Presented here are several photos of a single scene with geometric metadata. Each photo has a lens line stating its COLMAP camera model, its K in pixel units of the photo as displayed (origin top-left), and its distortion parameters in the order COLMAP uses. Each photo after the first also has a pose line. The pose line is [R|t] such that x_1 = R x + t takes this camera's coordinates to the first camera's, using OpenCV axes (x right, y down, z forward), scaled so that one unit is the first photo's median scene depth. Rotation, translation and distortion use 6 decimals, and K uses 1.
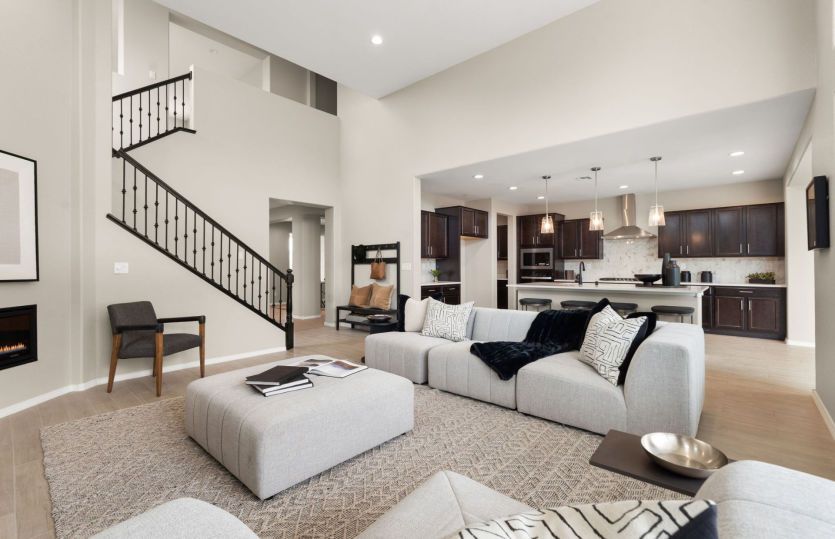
lens RADIAL K [[373.2, 0, 415.2], [0, 373.2, 266.8], [0, 0, 1]] dist [0.001128, 0.000521]
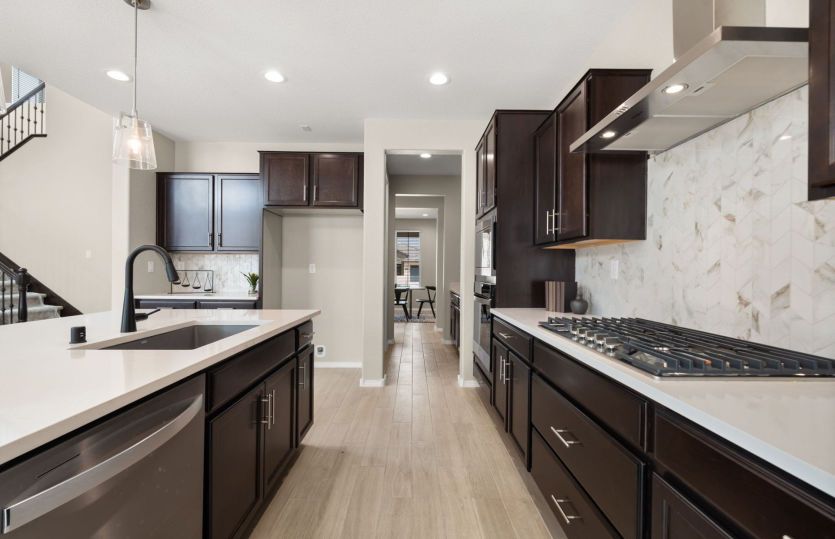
lens RADIAL K [[373.2, 0, 417.5], [0, 373.2, 268.7], [0, 0, 1]] dist [0.001128, 0.000521]
pose [[0.672954, 0.002675, -0.739680, 0.624961], [-0.004354, 0.999990, -0.000345, -0.000845], [0.739672, 0.003453, 0.672959, 0.787154]]
